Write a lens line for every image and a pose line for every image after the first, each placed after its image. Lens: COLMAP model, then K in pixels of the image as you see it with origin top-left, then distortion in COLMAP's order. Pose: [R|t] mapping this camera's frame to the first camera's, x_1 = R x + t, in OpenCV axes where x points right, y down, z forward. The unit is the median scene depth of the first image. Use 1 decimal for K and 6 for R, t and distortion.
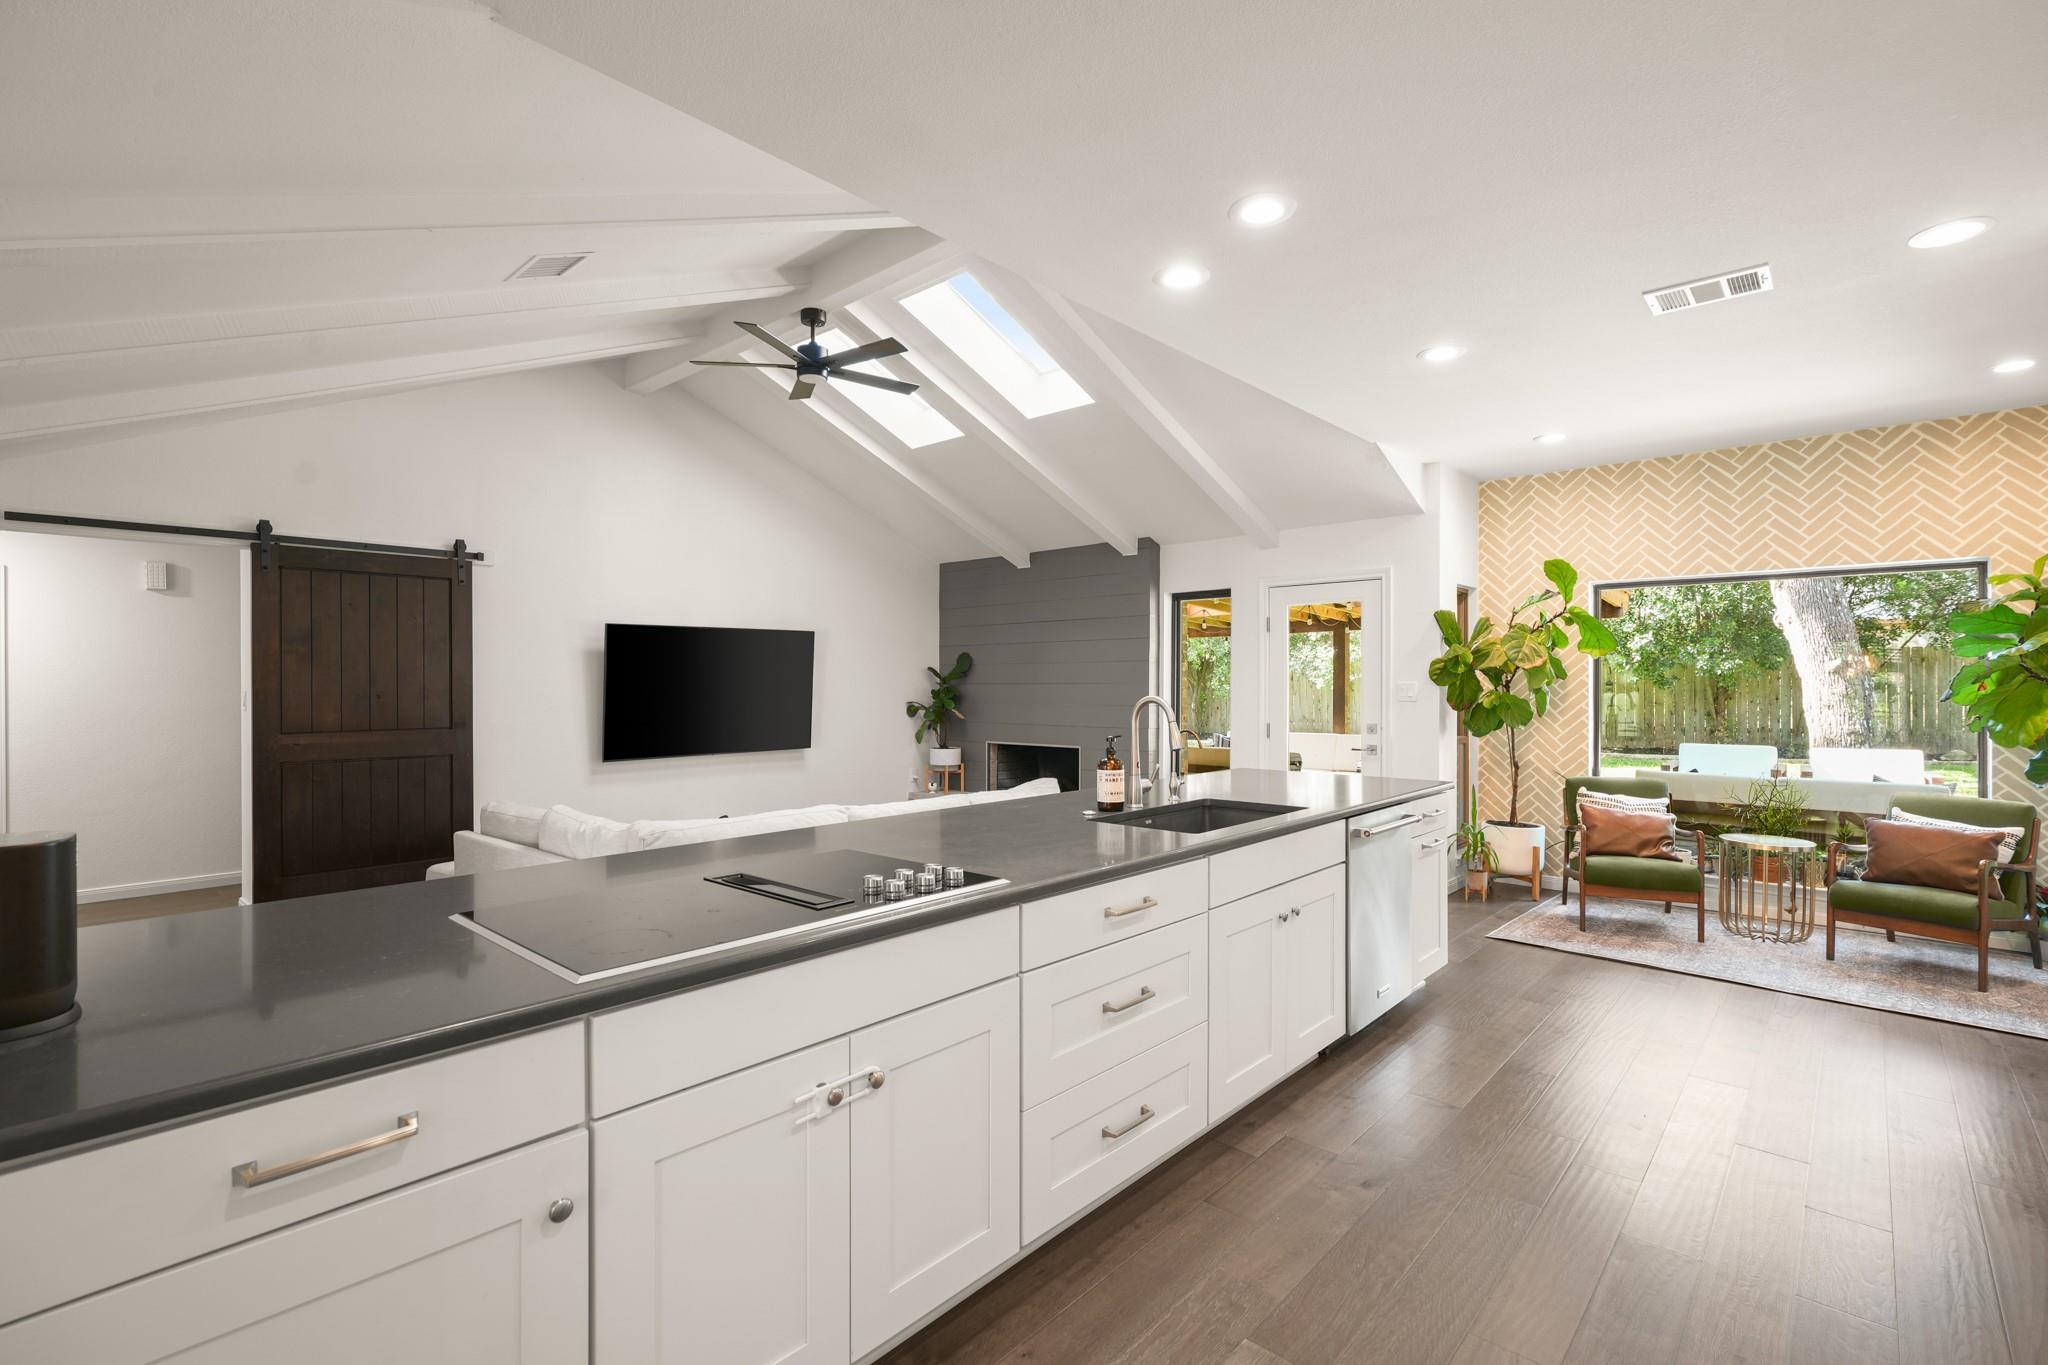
lens RADIAL K [[923.9, 0, 1025.1], [0, 923.9, 687.5], [0, 0, 1]] dist [-0.009061, 0.001837]
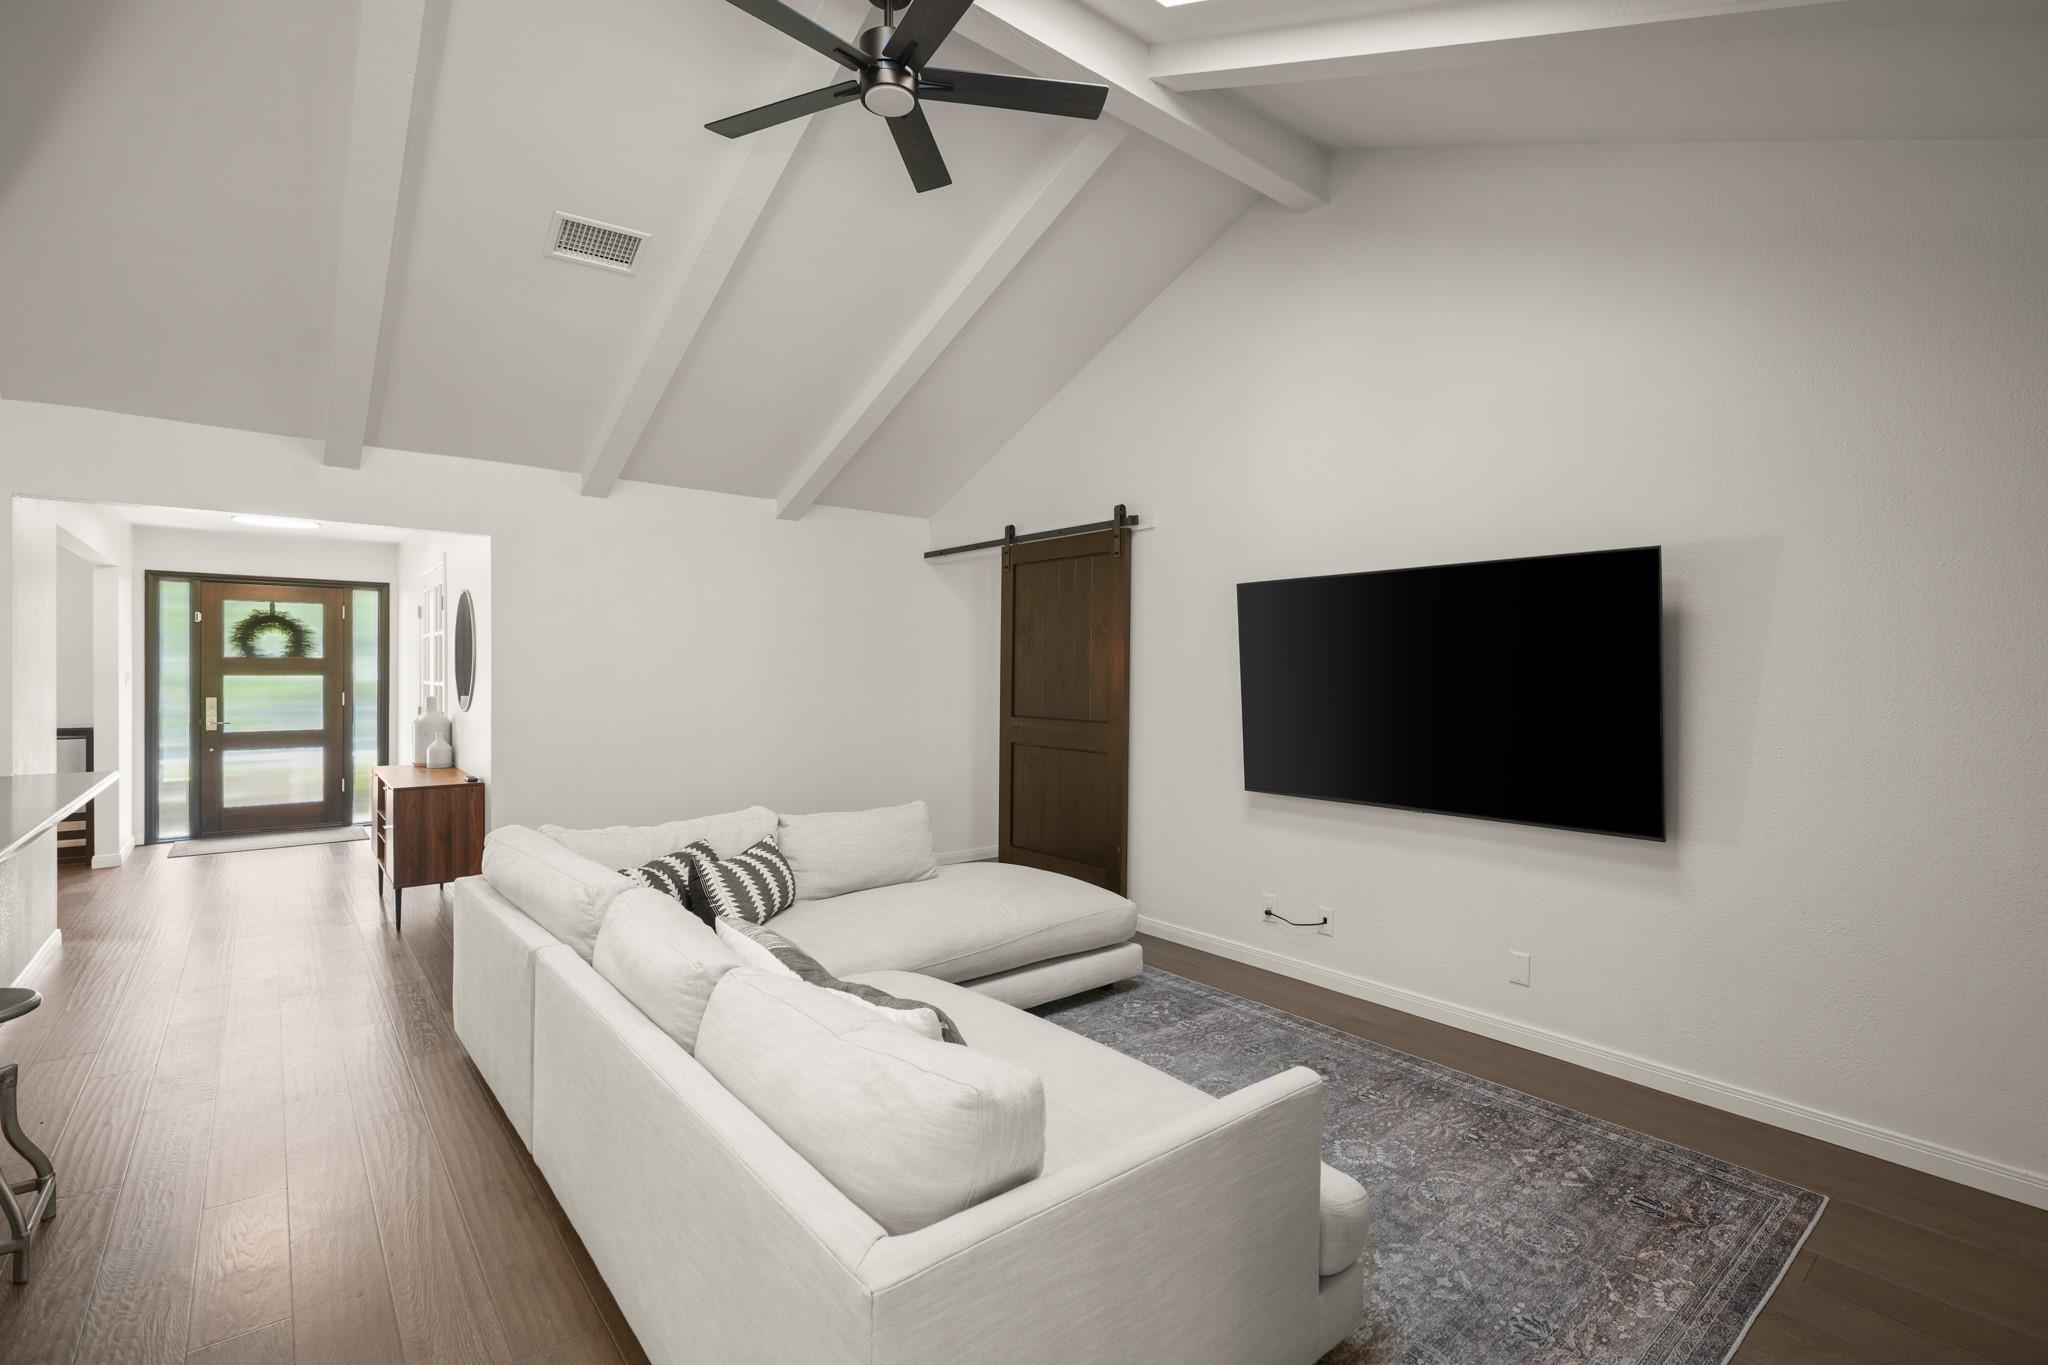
lens RADIAL K [[923.9, 0, 1017.7], [0, 923.9, 674.4], [0, 0, 1]] dist [-0.009061, 0.001837]
pose [[-0.160780, 0.007652, -0.986961, 0.224406], [-0.012771, 0.999870, 0.009833, -0.007367], [0.986908, 0.014186, -0.160661, 0.899365]]
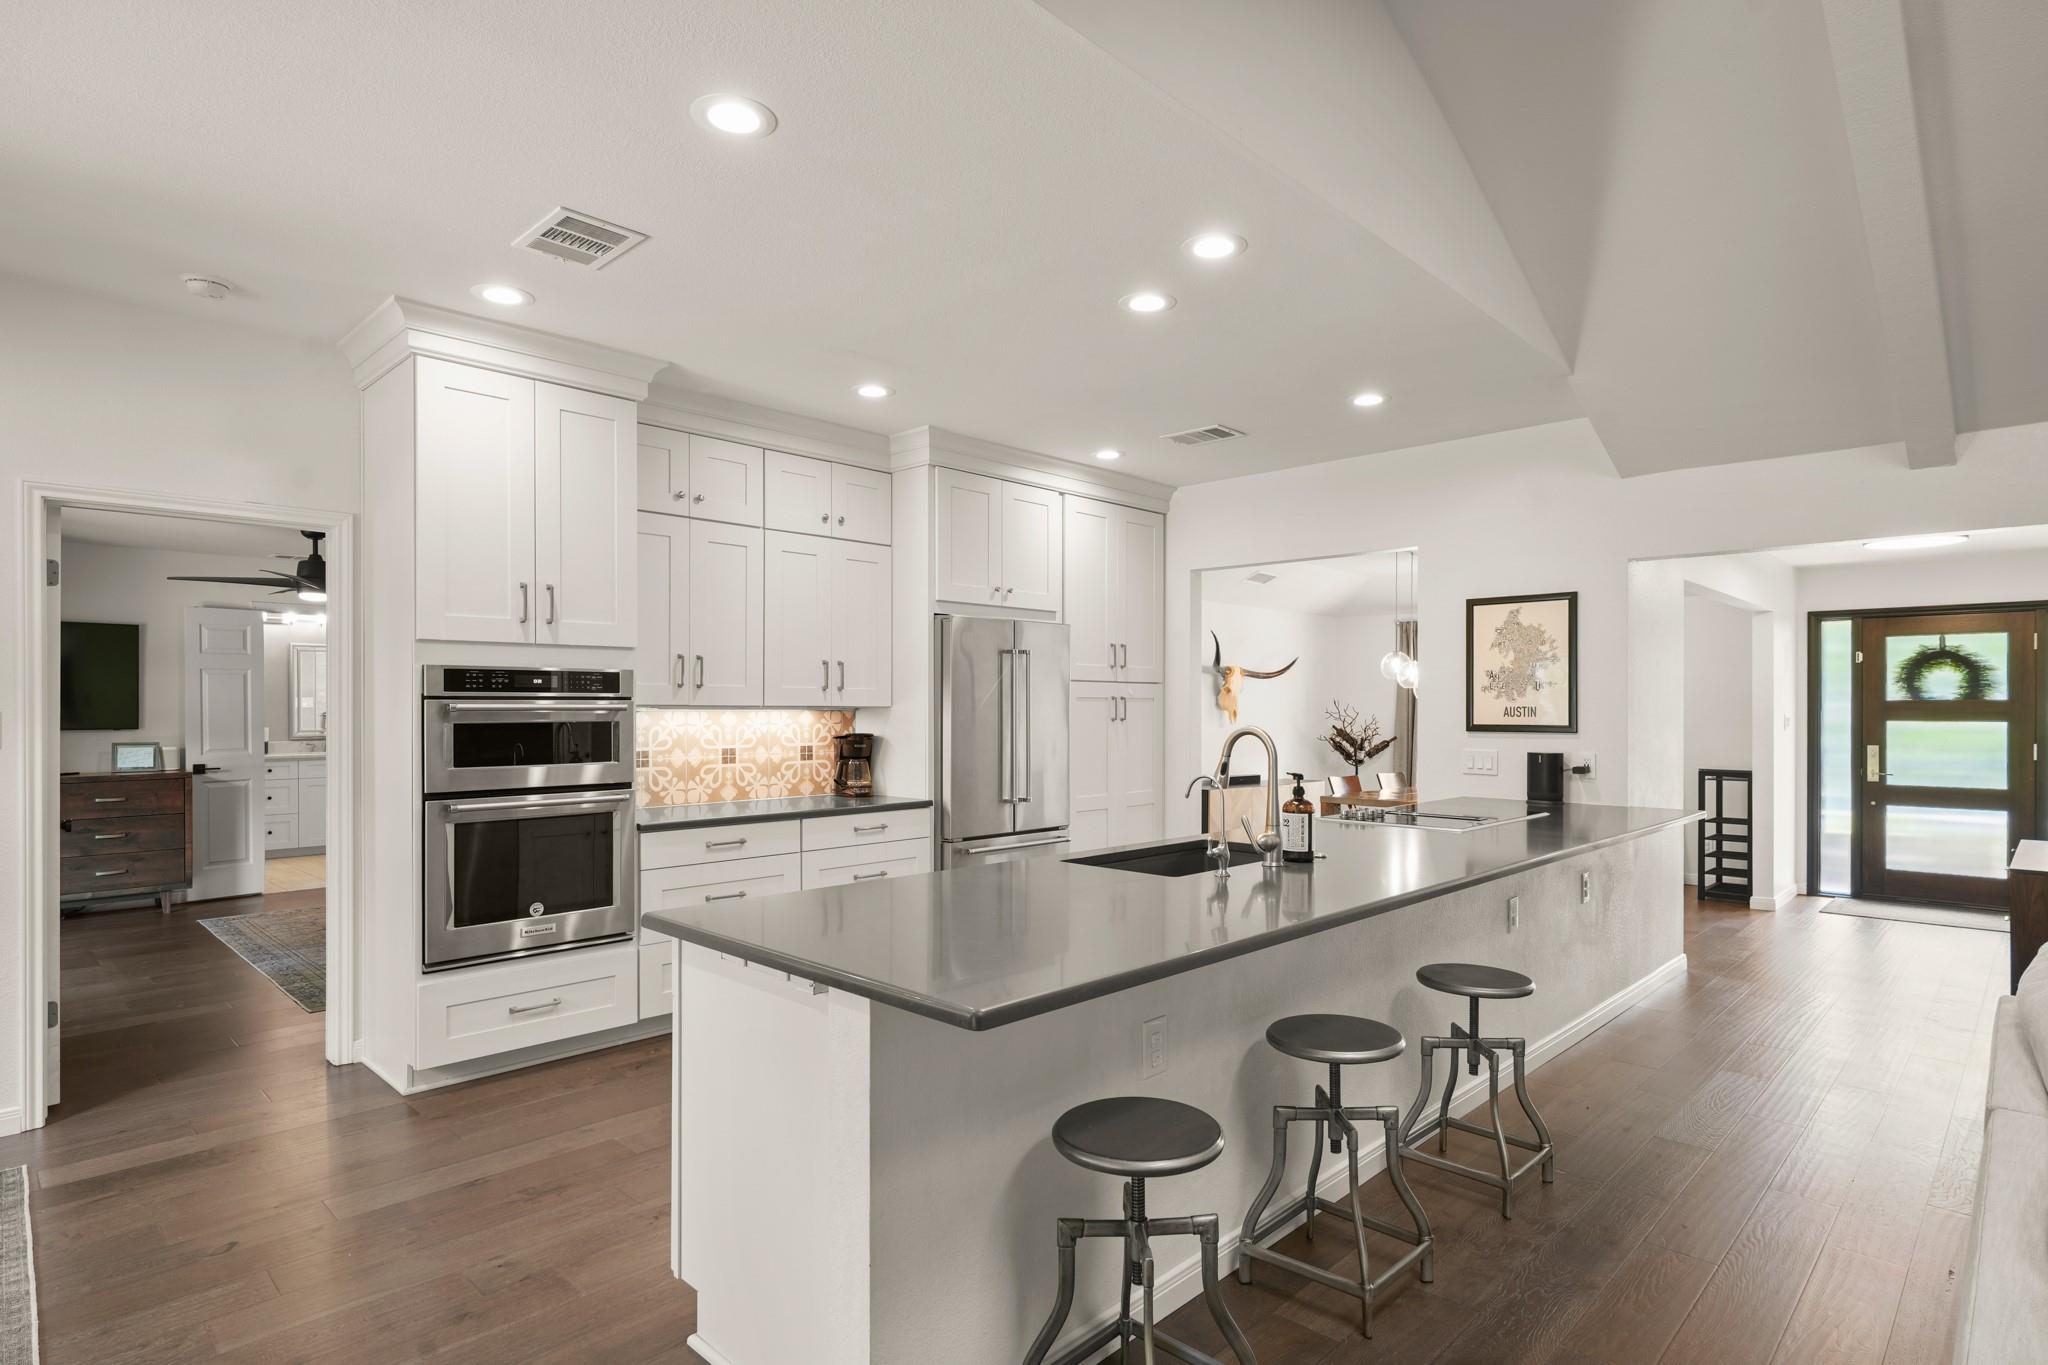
lens RADIAL K [[1042.3, 0, 1012.3], [0, 1042.3, 704.2], [0, 0, 1]] dist [-0.003941, 0.002596]
pose [[-0.998637, 0.000780, 0.052191, 0.163793], [0.001004, 0.999990, 0.004265, -0.006963], [-0.052187, 0.004312, -0.998628, 0.950852]]
